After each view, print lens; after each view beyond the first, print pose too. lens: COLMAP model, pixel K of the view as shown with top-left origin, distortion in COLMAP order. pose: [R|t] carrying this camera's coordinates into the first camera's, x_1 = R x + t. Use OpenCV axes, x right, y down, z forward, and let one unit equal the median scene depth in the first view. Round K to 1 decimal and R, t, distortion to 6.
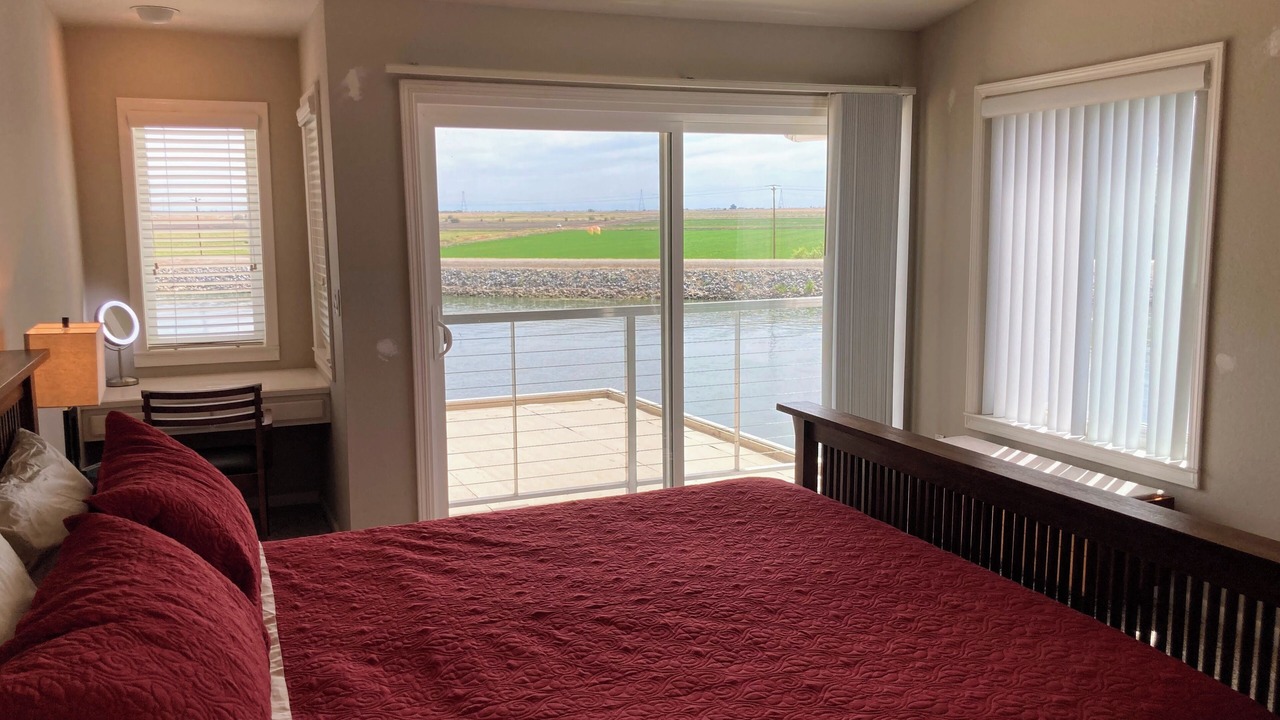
lens RADIAL K [[1051.5, 0, 631.5], [0, 1051.5, 359.6], [0, 0, 1]] dist [0.011573, -0.001446]
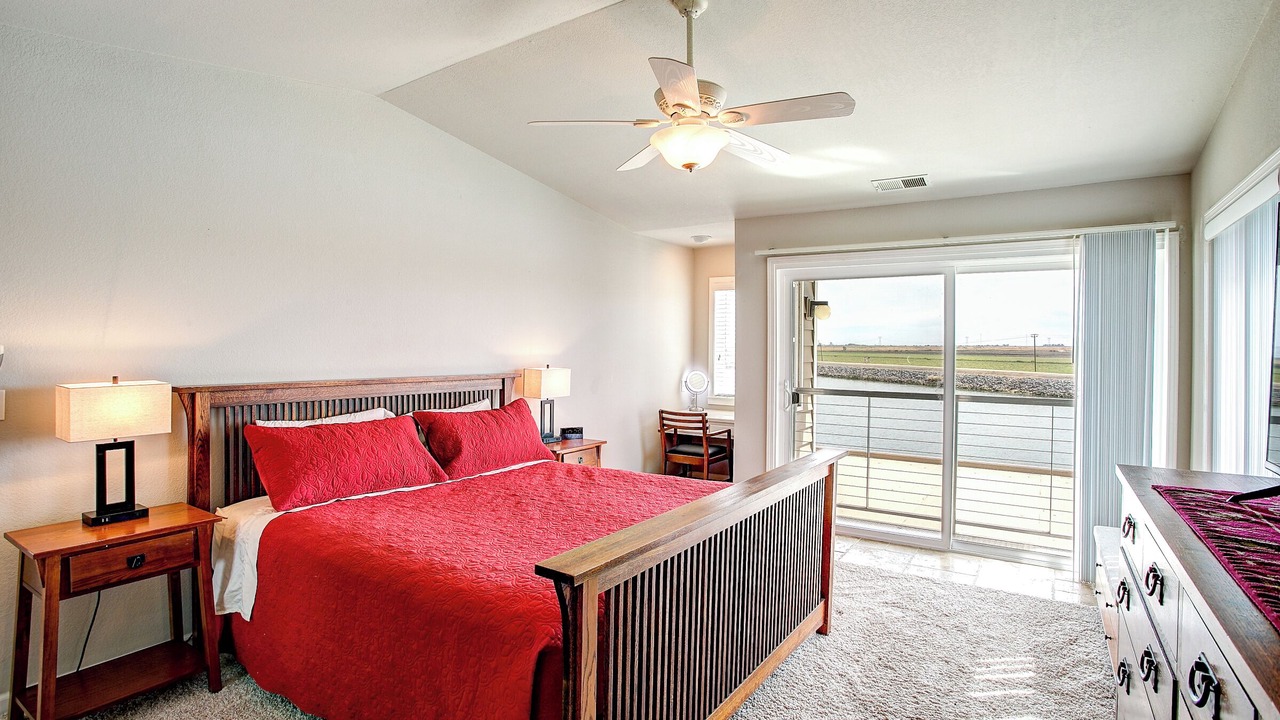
lens RADIAL K [[626.1, 0, 644.7], [0, 626.1, 349.4], [0, 0, 1]] dist [-0.087860, 0.052541]
pose [[0.566471, 0.021332, -0.823805, 0.498168], [-0.127143, 0.989958, -0.061793, -0.007268], [0.814214, 0.139745, 0.563495, 0.190526]]
